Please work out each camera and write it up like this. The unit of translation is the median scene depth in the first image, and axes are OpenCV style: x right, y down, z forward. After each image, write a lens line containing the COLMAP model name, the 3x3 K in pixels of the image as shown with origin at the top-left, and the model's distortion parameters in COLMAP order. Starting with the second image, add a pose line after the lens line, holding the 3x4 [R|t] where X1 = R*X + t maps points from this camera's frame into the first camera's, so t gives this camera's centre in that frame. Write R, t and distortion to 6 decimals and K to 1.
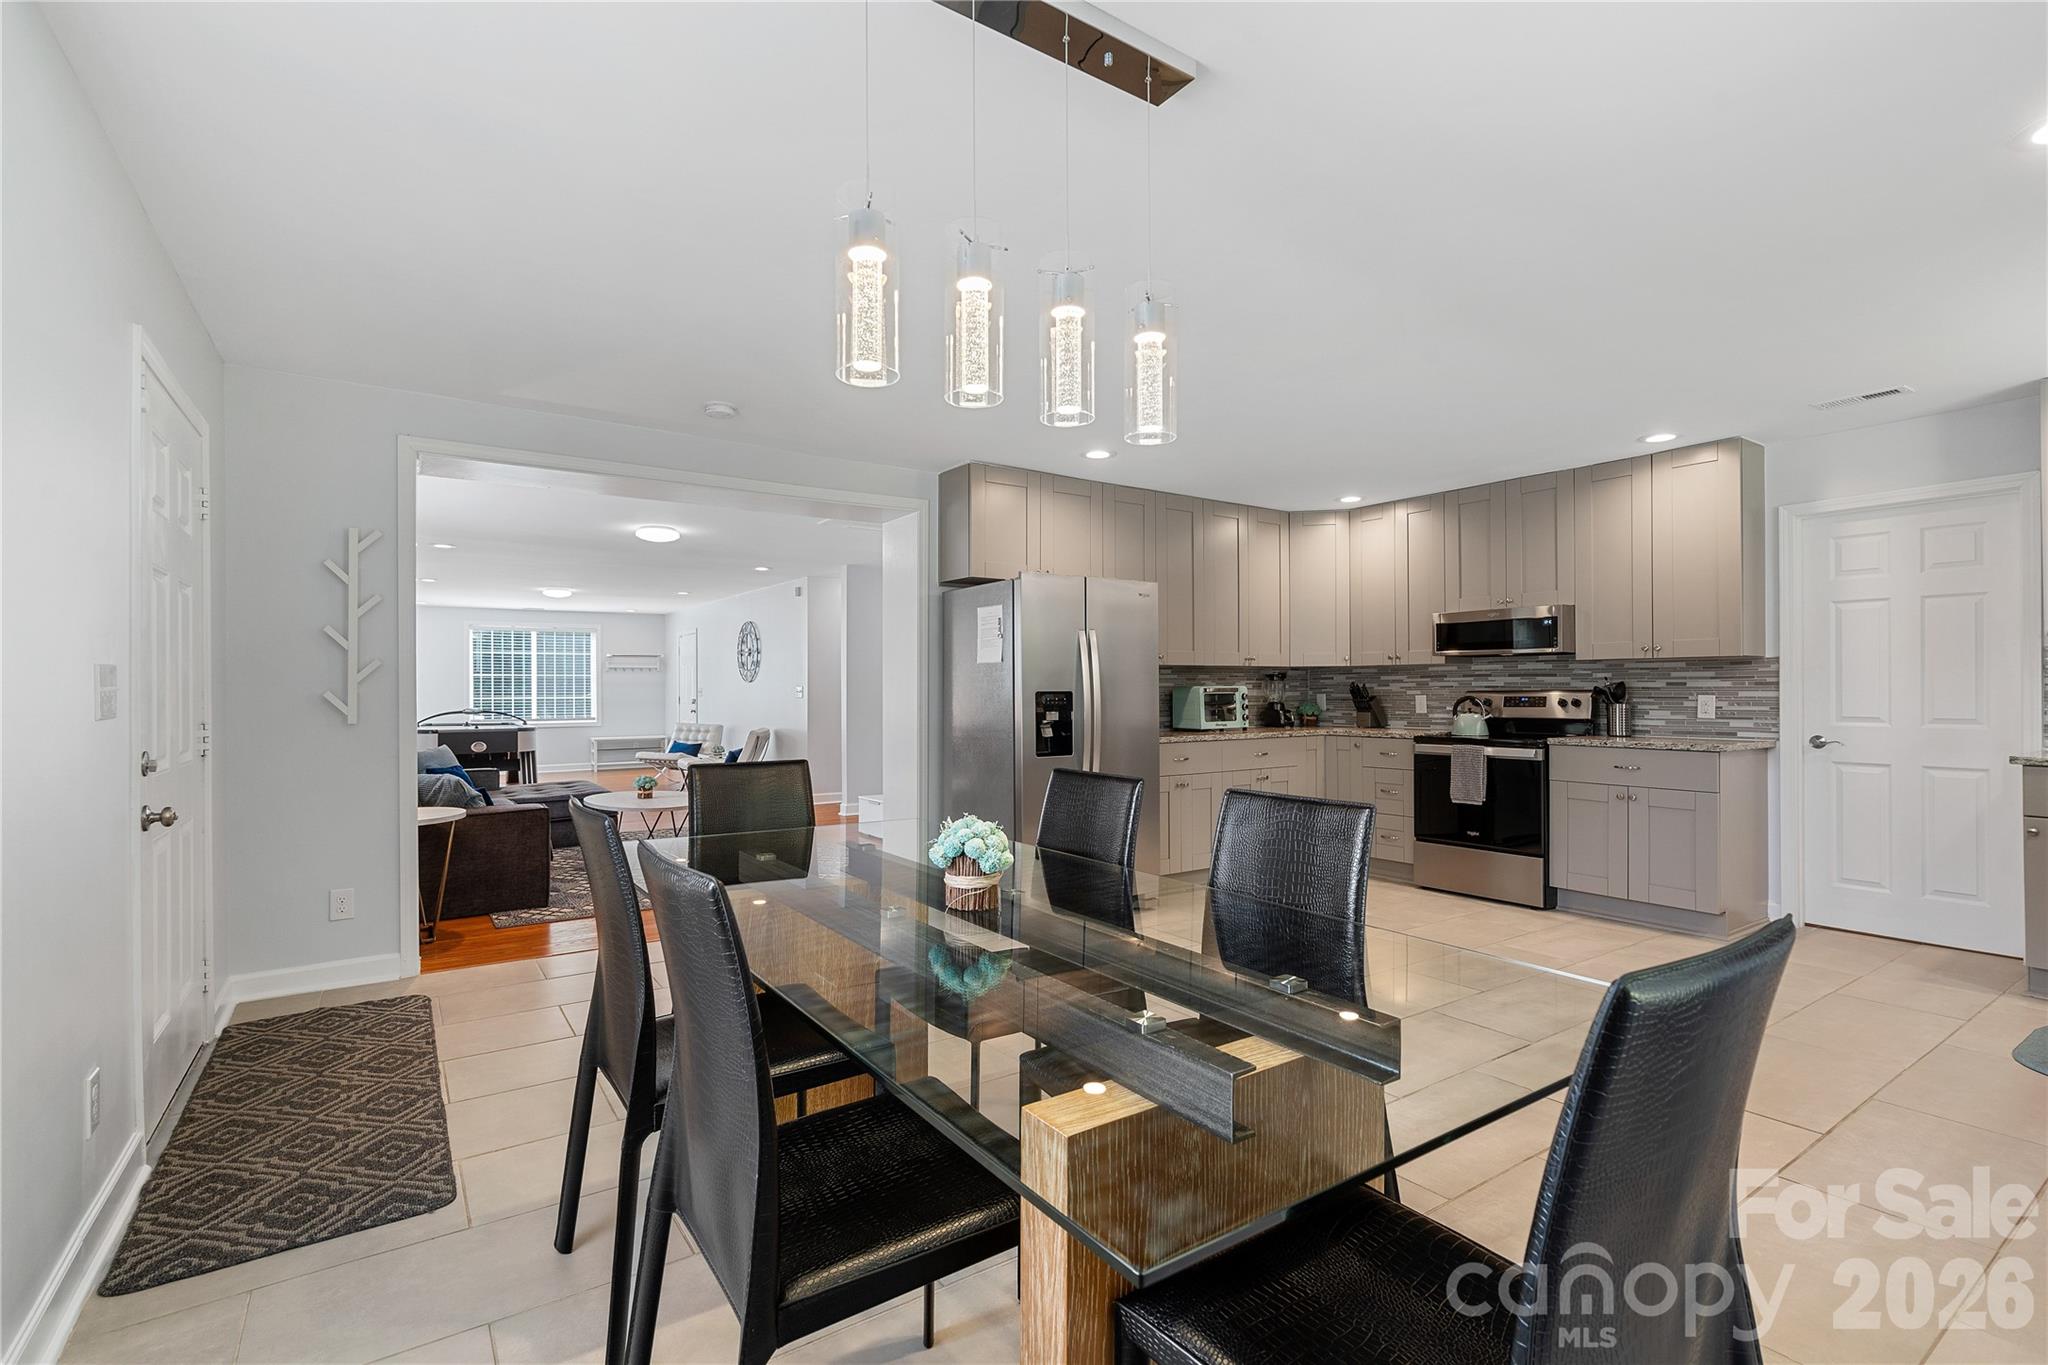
lens RADIAL K [[935.7, 0, 1003.1], [0, 935.7, 683.7], [0, 0, 1]] dist [-0.005344, -0.000369]
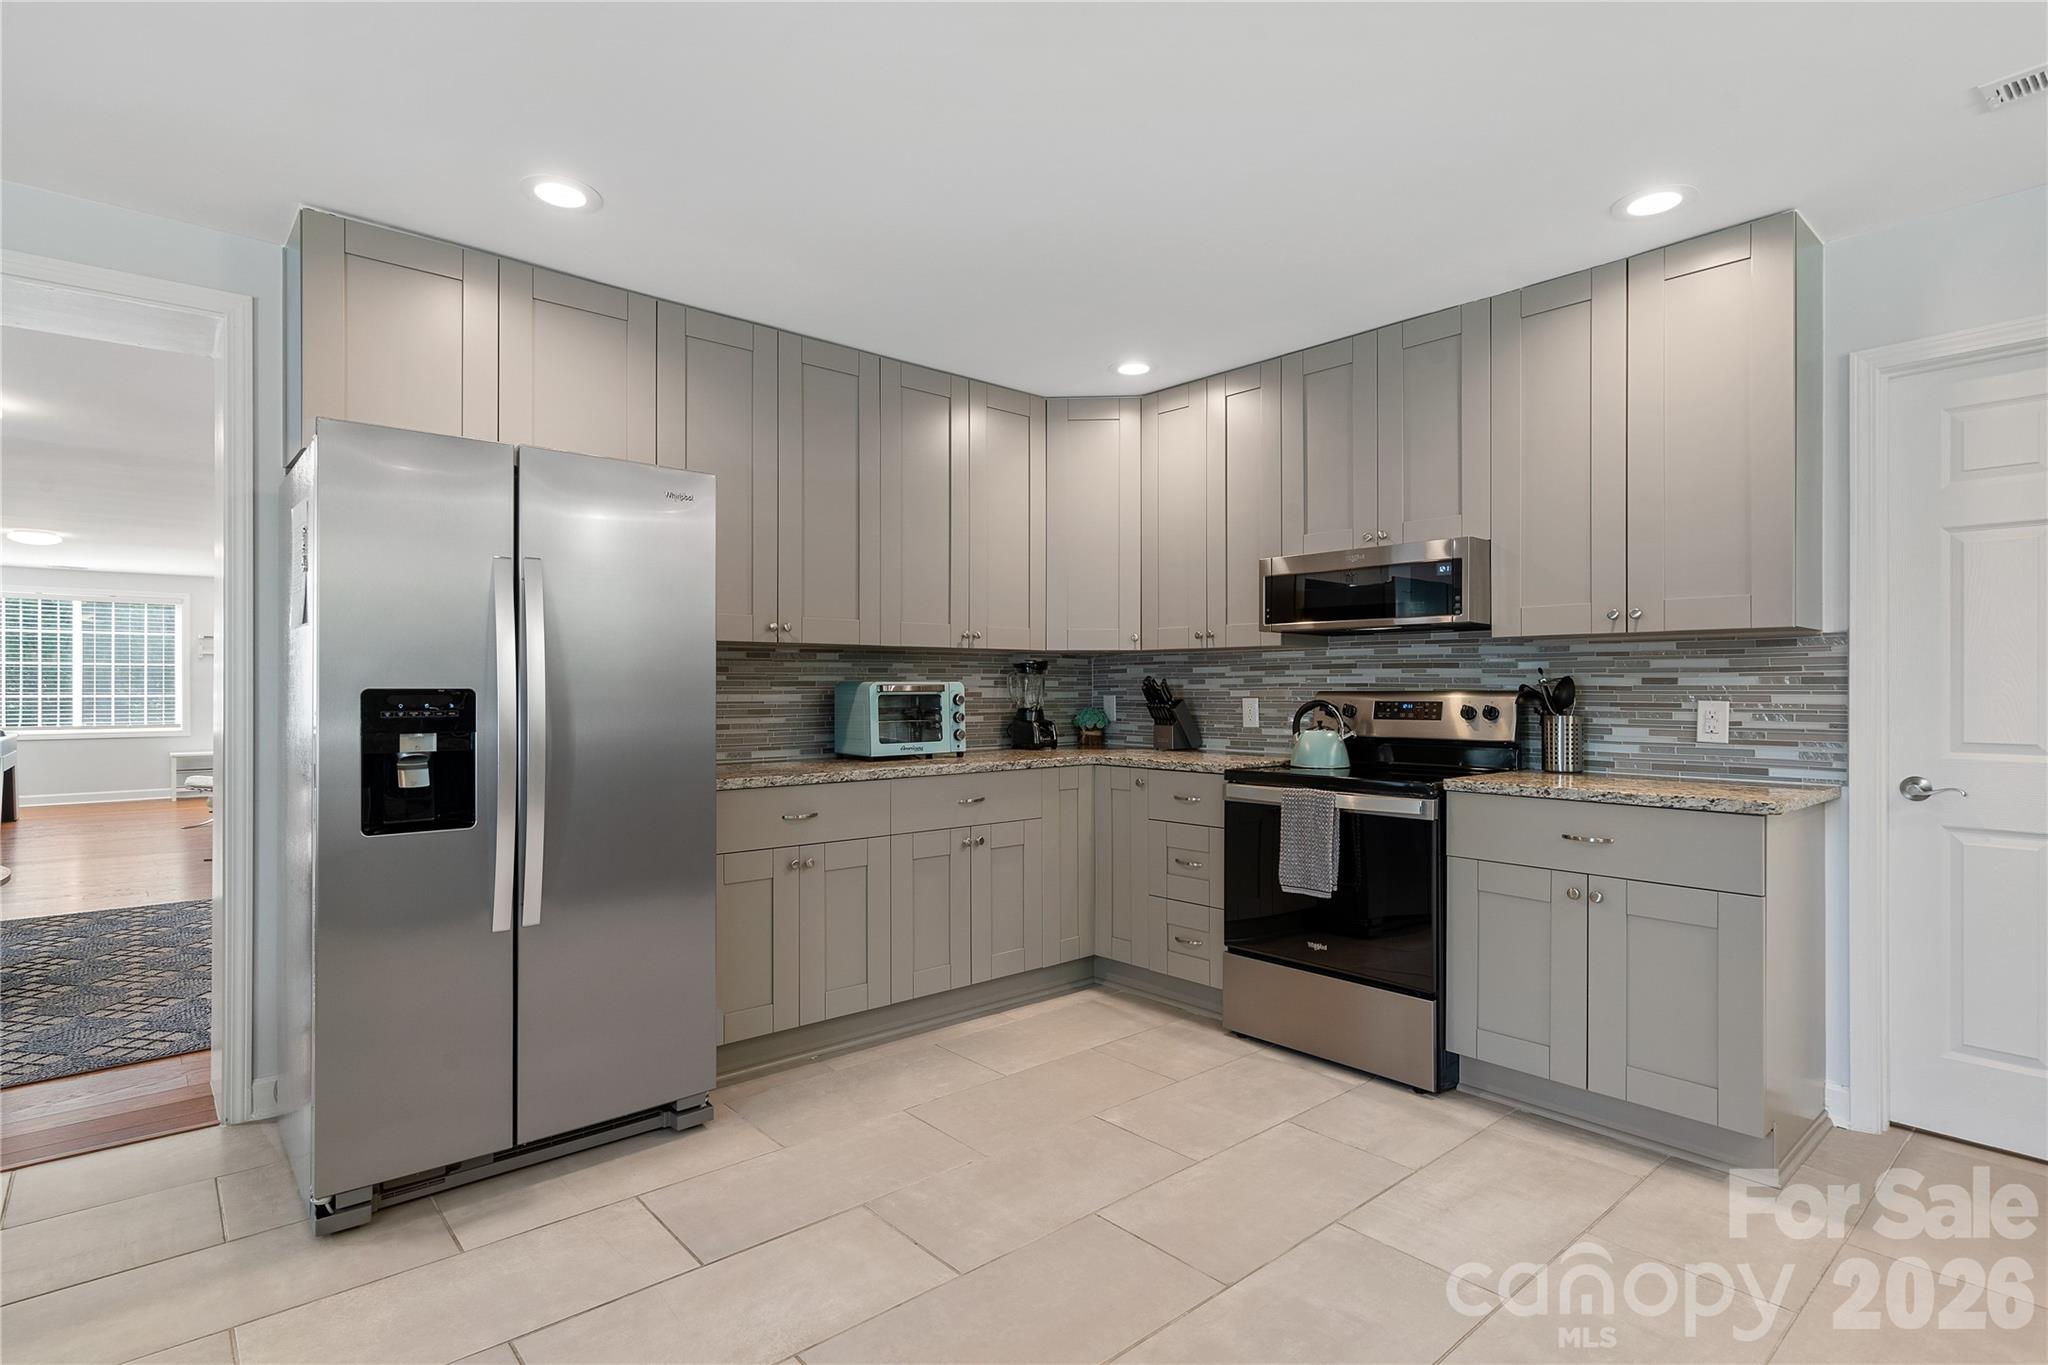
lens RADIAL K [[1000.7, 0, 1014.7], [0, 1000.7, 681.1], [0, 0, 1]] dist [-0.003823, 0.001685]
pose [[0.992522, 0.005538, 0.121940, 0.237001], [-0.005432, 0.999985, -0.001203, 0.003033], [-0.121944, 0.000532, 0.992537, 0.406572]]
